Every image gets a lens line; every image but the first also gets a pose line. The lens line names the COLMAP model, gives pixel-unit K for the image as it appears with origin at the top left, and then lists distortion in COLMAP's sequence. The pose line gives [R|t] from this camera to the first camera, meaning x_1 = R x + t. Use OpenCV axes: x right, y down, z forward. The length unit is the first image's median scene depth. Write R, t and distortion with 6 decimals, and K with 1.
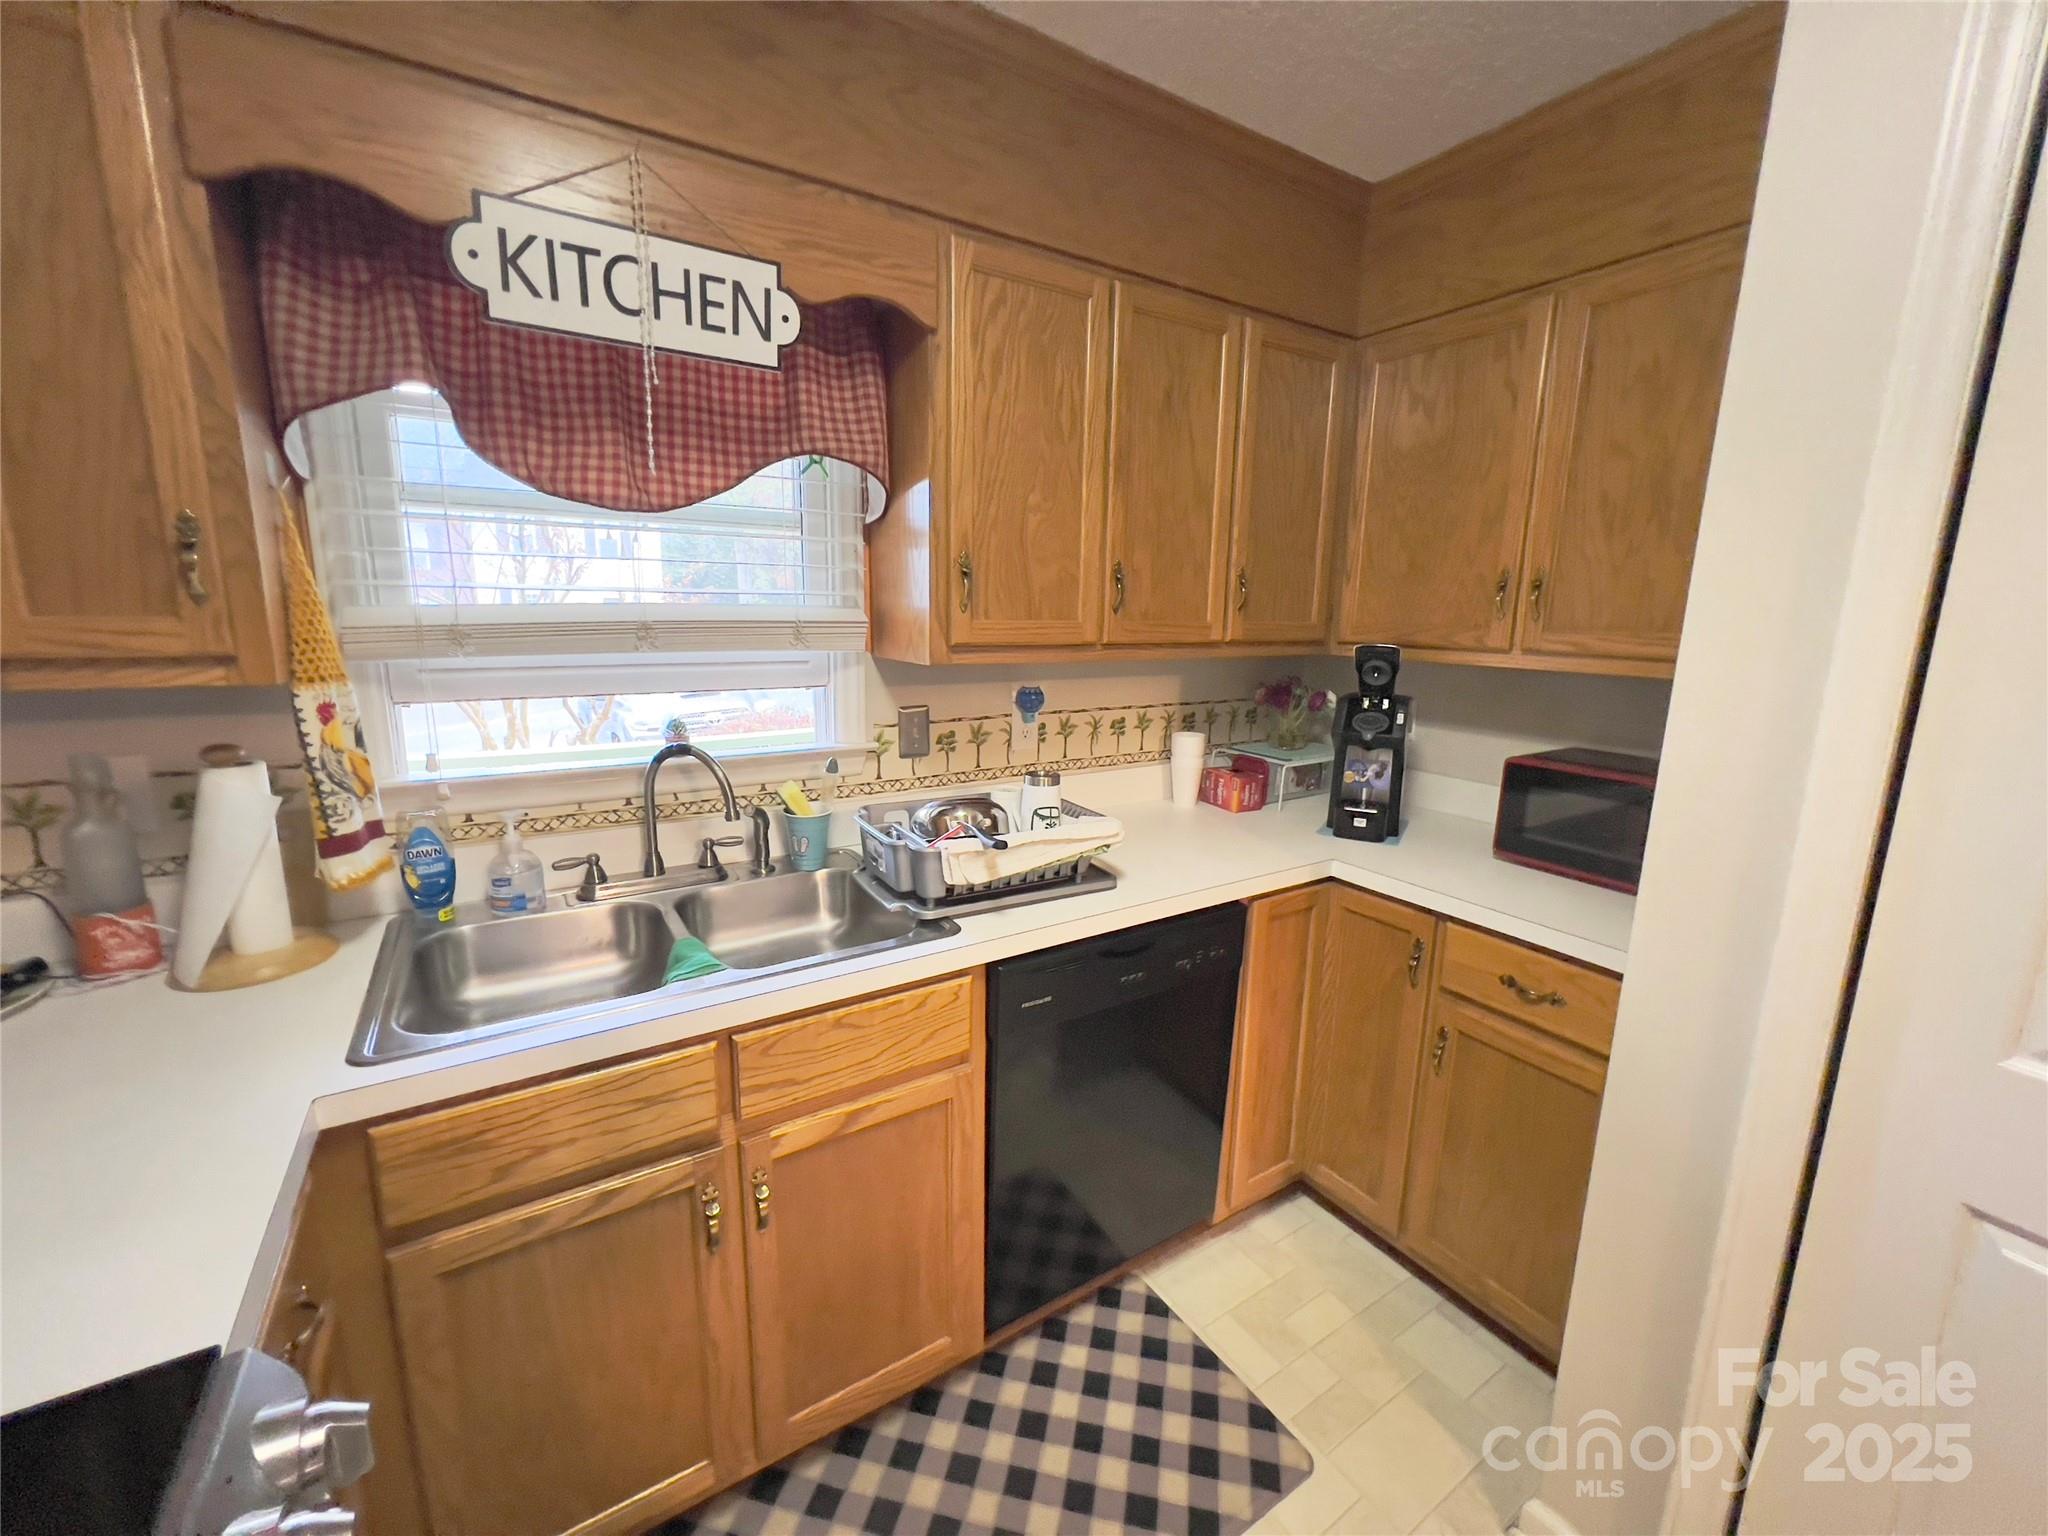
lens RADIAL K [[831.3, 0, 1030.2], [0, 831.3, 765.0], [0, 0, 1]] dist [-0.003730, 0.000869]
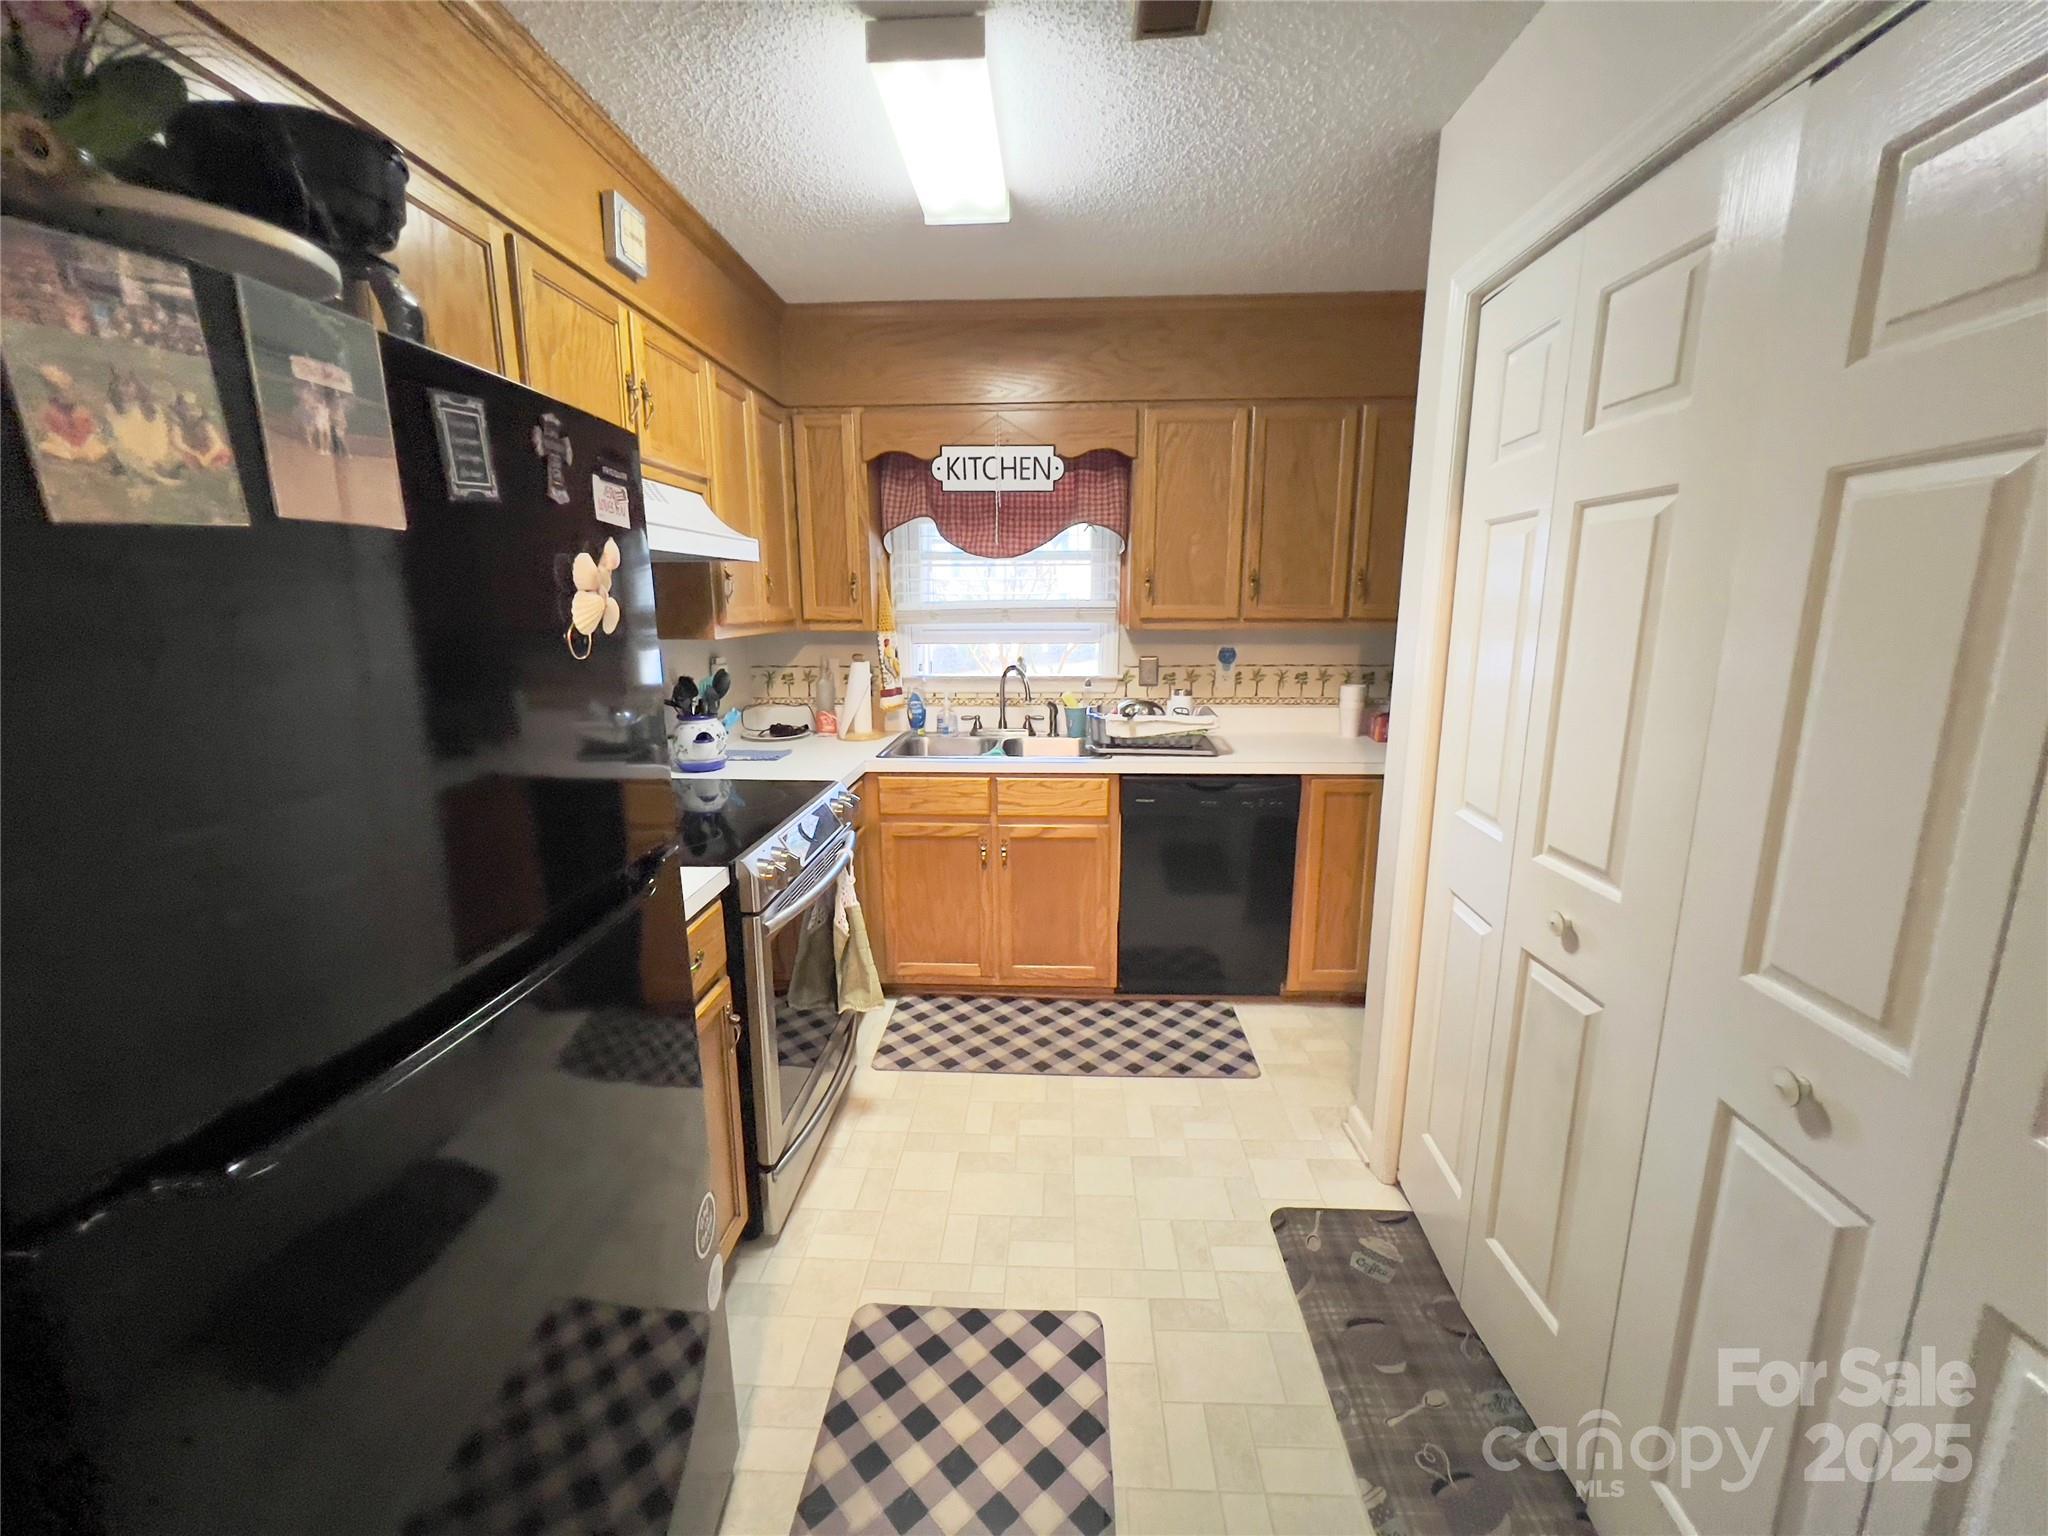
lens RADIAL K [[831.3, 0, 1021.6], [0, 831.3, 768.2], [0, 0, 1]] dist [-0.003730, 0.000869]
pose [[0.815979, 0.094688, -0.570274, 0.860843], [-0.092368, 0.995176, 0.033073, 0.169672], [0.570654, 0.025688, 0.820789, -0.754078]]
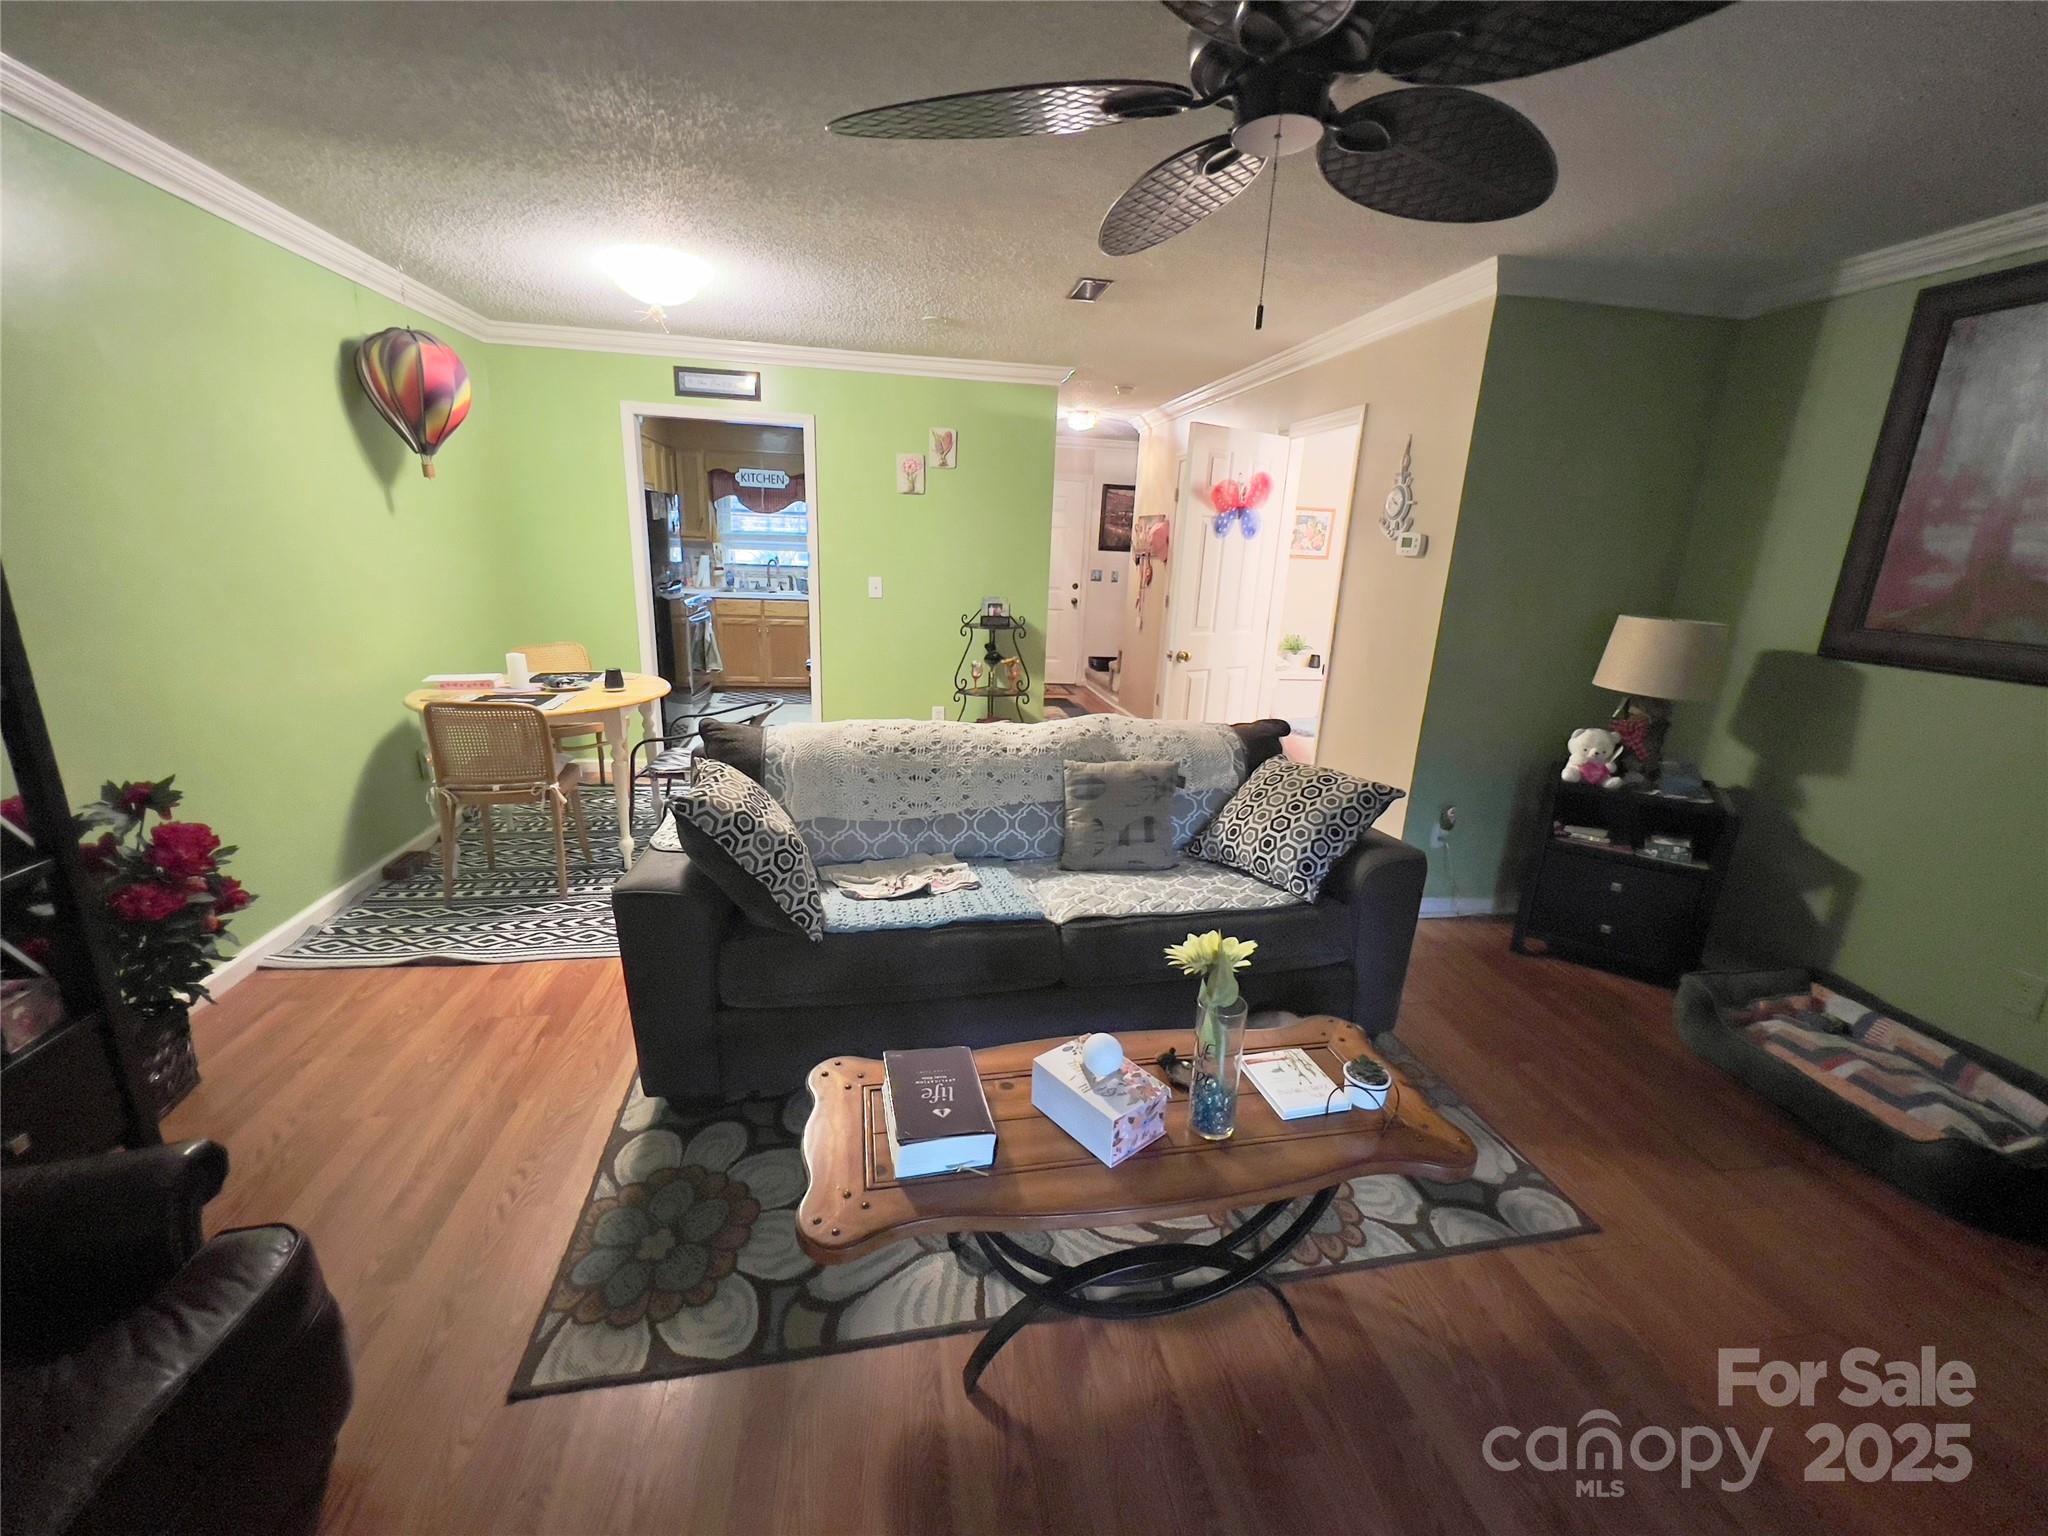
lens RADIAL K [[824.3, 0, 1026.4], [0, 824.3, 763.9], [0, 0, 1]] dist [-0.002054, -0.000080]
pose [[0.923585, 0.120069, -0.364107, 3.111355], [-0.095993, 0.991866, 0.083585, 0.670360], [0.371181, -0.042246, 0.927599, -3.276345]]
